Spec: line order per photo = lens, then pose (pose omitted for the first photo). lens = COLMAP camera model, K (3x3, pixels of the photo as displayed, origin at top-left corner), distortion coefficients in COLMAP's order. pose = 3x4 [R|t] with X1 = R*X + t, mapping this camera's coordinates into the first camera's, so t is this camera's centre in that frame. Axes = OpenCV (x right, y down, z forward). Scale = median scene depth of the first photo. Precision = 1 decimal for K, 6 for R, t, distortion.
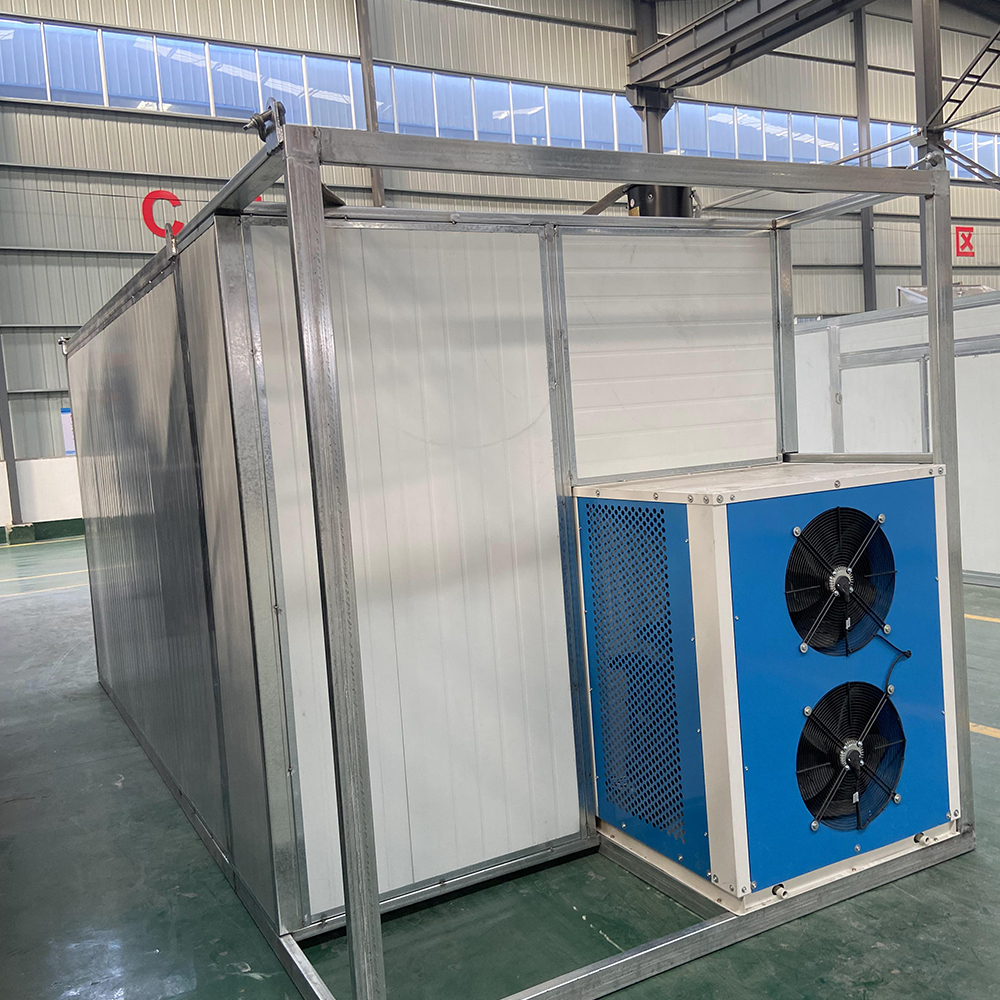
lens RADIAL K [[999.4, 0, 500.0], [0, 999.4, 500.0], [0, 0, 1]] dist [0.166713, -0.210715]
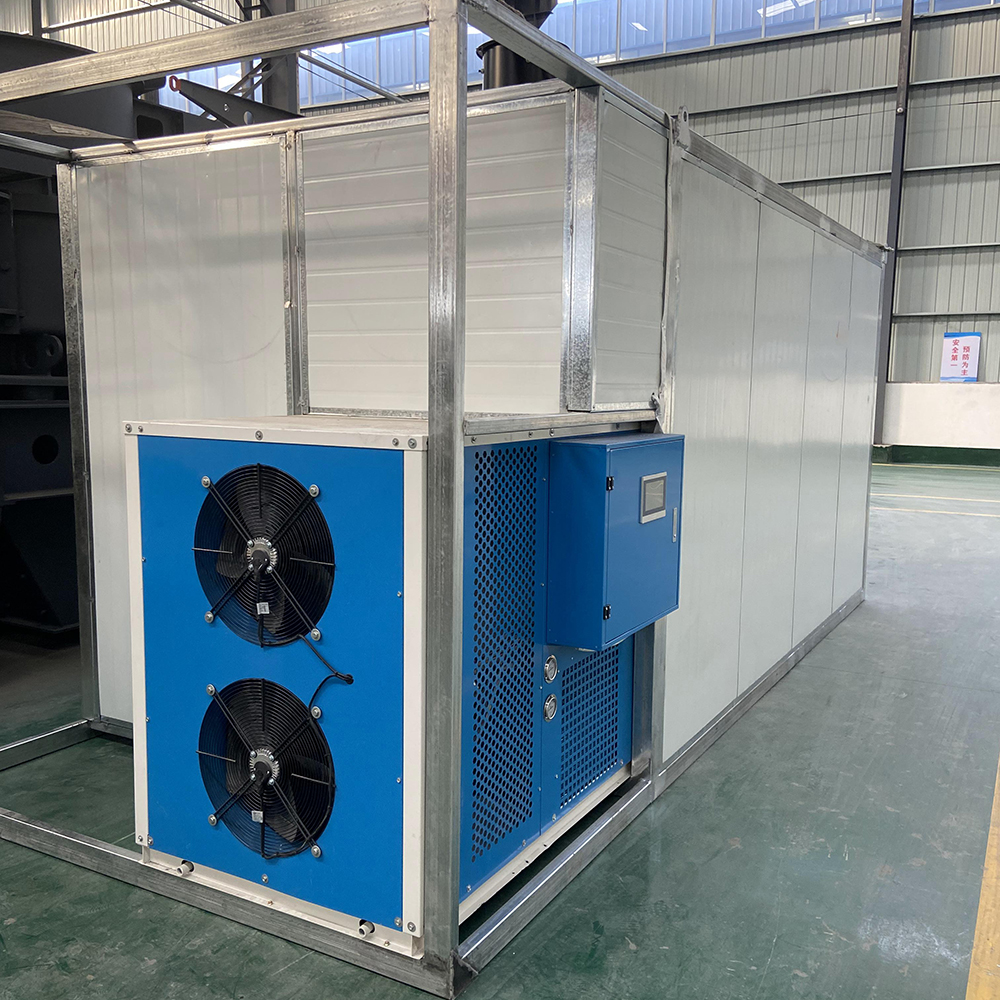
lens RADIAL K [[999.6, 0, 500.0], [0, 999.6, 500.0], [0, 0, 1]] dist [0.116061, -0.117231]
pose [[0.518986, 0.179356, -0.835755, 1.031263], [-0.117469, 0.983427, 0.138101, -0.091104], [0.846673, 0.026502, 0.531453, 0.687662]]
